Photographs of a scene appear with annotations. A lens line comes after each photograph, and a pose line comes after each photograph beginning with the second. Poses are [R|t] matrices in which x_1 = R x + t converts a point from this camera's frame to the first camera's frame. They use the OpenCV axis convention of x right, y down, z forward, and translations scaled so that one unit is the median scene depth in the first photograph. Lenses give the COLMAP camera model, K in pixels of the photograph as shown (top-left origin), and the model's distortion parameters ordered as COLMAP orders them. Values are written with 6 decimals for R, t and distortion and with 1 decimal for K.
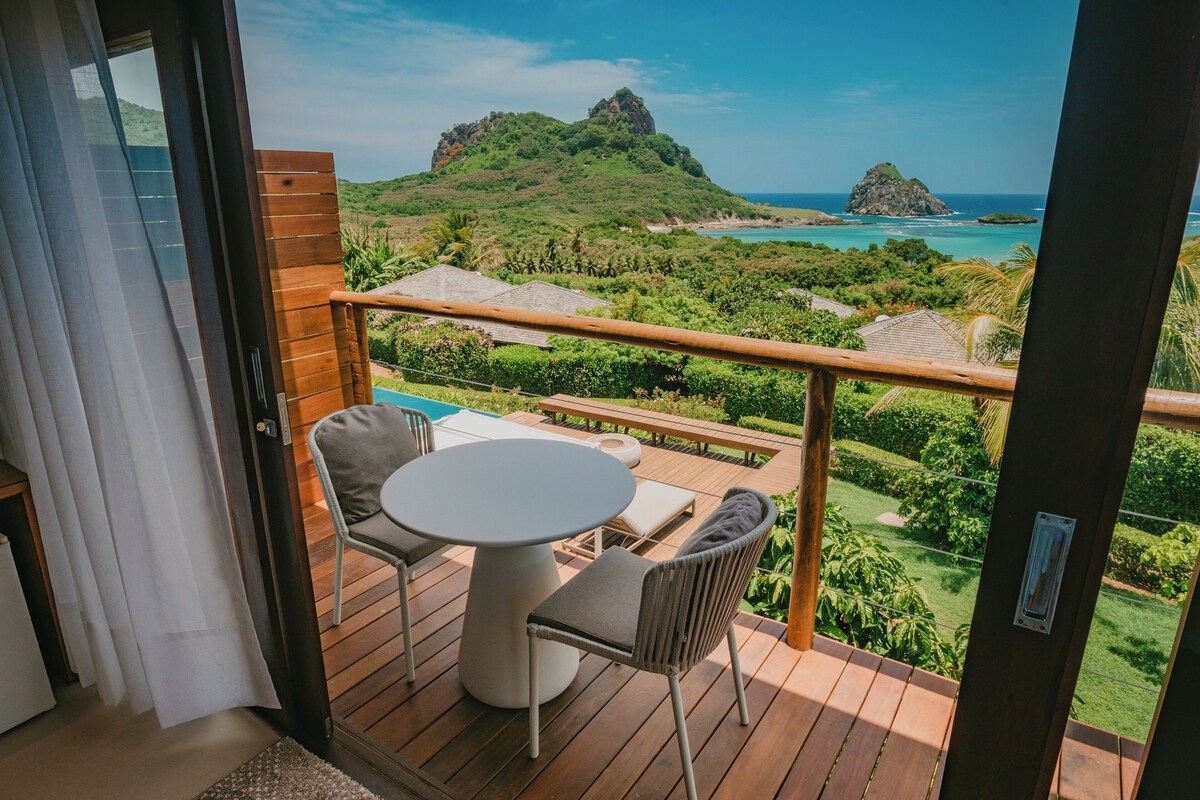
lens RADIAL K [[744.6, 0, 600.0], [0, 744.6, 400.0], [0, 0, 1]] dist [-0.023530, -0.000997]
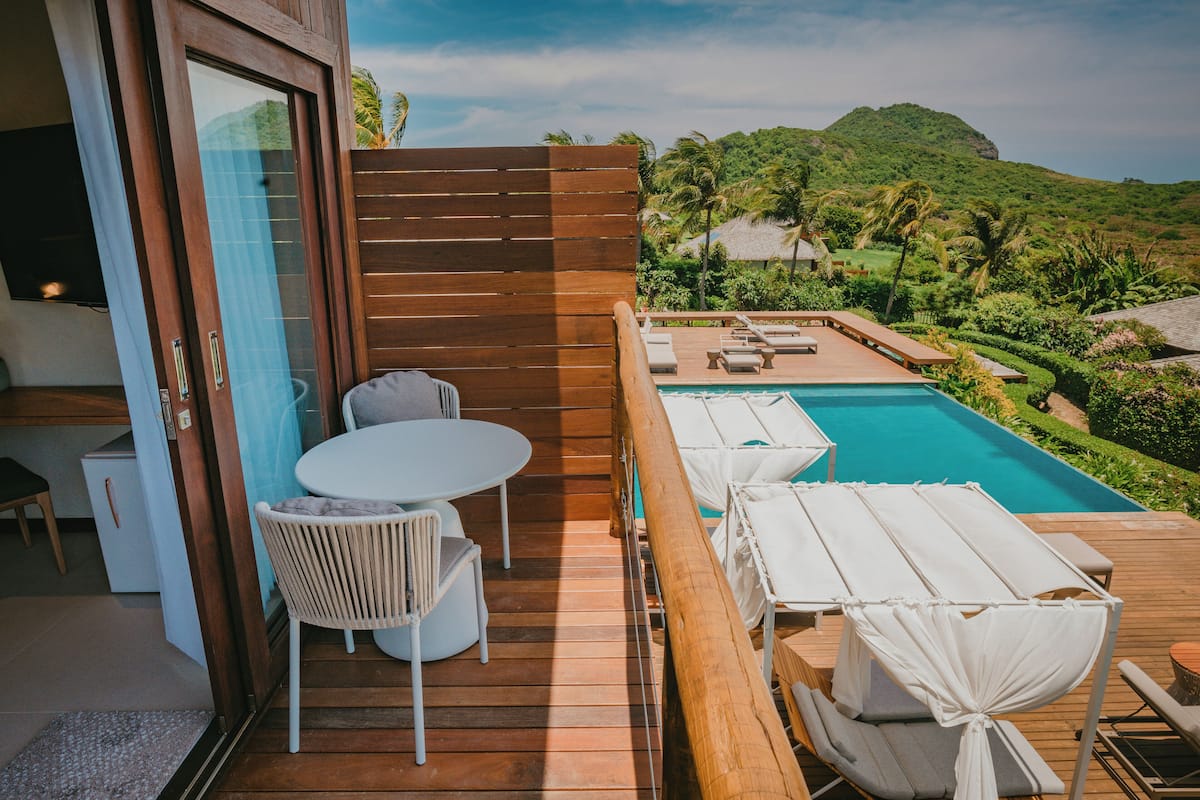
lens RADIAL K [[744.6, 0, 600.0], [0, 744.6, 400.0], [0, 0, 1]] dist [-0.023530, -0.000997]
pose [[0.538397, 0.221194, -0.813143, 0.092293], [-0.223004, 0.967934, 0.115645, -0.031584], [0.812649, 0.119071, 0.570459, 0.118092]]
